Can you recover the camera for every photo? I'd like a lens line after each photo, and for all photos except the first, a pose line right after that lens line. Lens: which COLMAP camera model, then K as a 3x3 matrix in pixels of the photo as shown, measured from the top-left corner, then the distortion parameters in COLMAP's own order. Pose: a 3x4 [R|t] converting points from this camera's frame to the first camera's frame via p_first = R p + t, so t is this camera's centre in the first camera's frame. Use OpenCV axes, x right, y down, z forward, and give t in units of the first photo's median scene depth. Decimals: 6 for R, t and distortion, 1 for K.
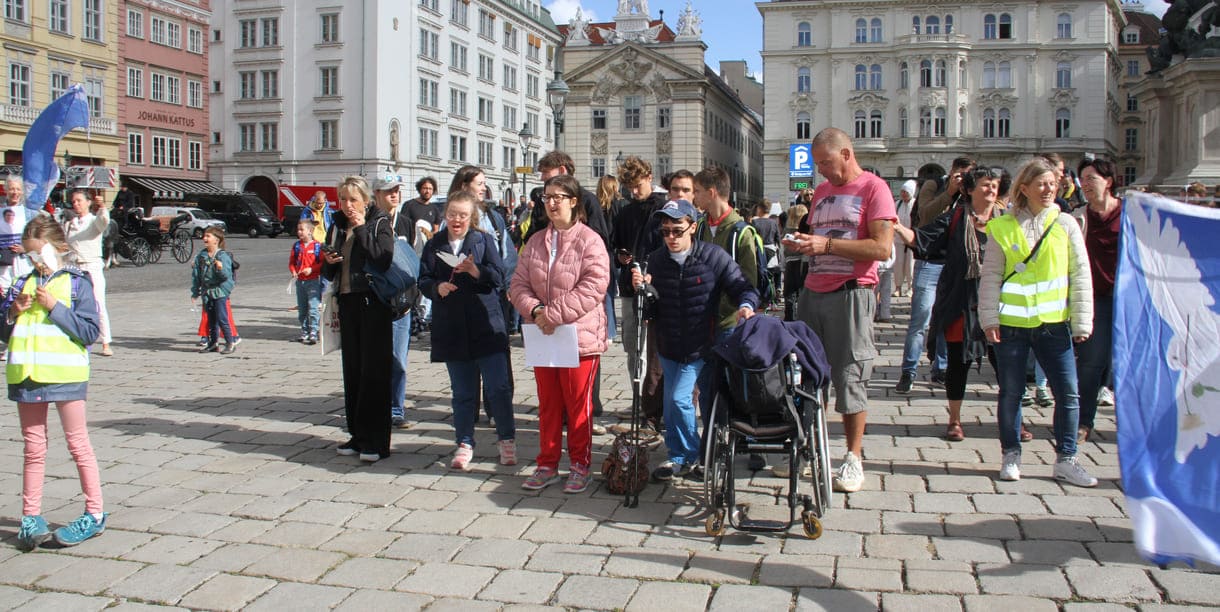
lens RADIAL K [[1010.0, 0, 605.5], [0, 1010.0, 308.4], [0, 0, 1]] dist [-0.148135, 0.076437]
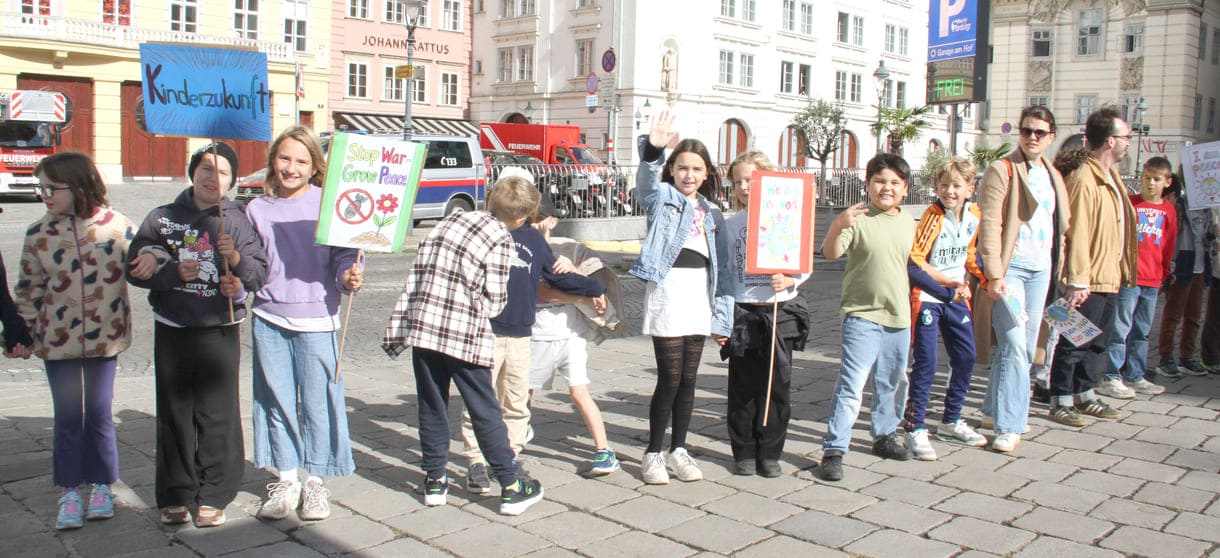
lens RADIAL K [[1015.1, 0, 618.0], [0, 1015.1, 278.1], [0, 0, 1]] dist [-0.170687, 0.112750]
pose [[0.861084, 0.067482, -0.503964, 0.117429], [-0.061547, 0.997699, 0.028435, -0.023764], [0.504724, 0.006532, 0.863256, 0.278056]]
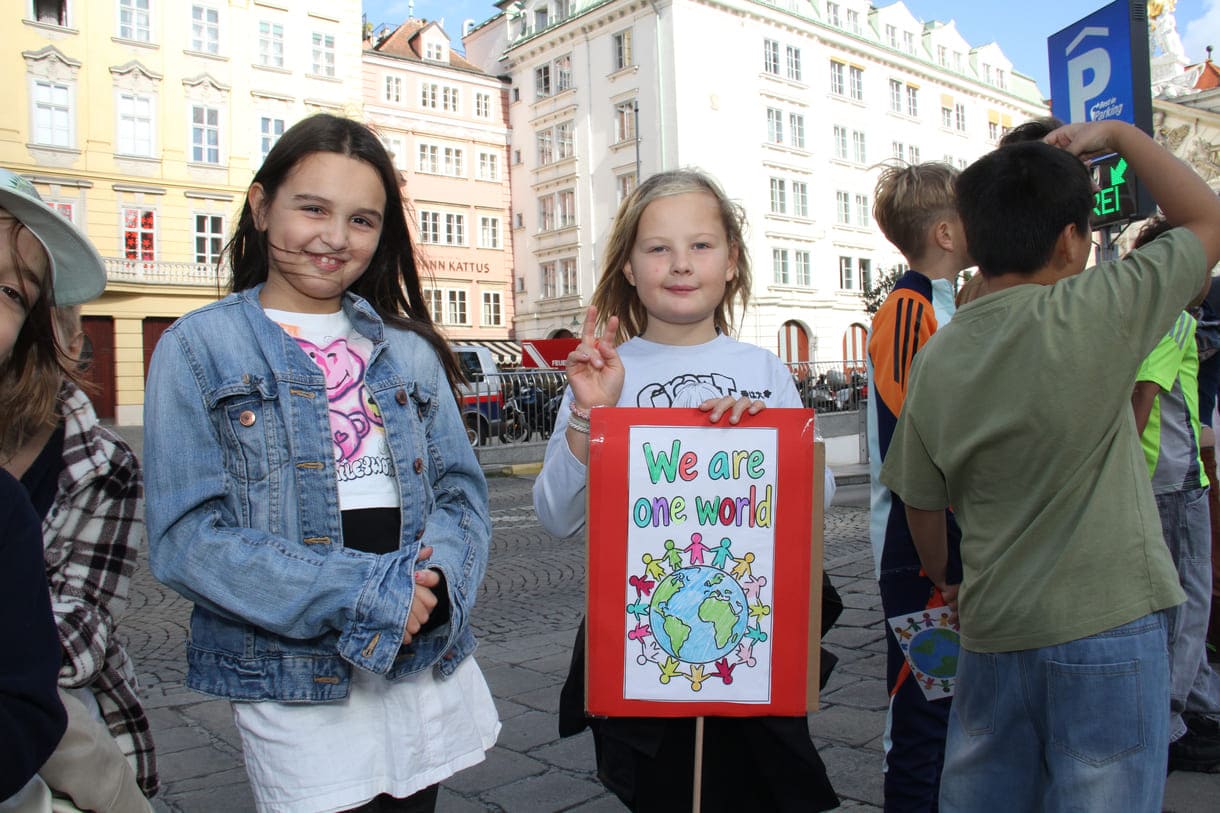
lens RADIAL K [[1022.1, 0, 623.2], [0, 1022.1, 405.9], [0, 0, 1]] dist [-0.168043, 0.120401]
pose [[0.829145, -0.027742, -0.558345, 0.103972], [-0.004609, 0.998395, -0.056451, -0.025555], [0.559015, 0.049379, 0.827686, 0.312665]]
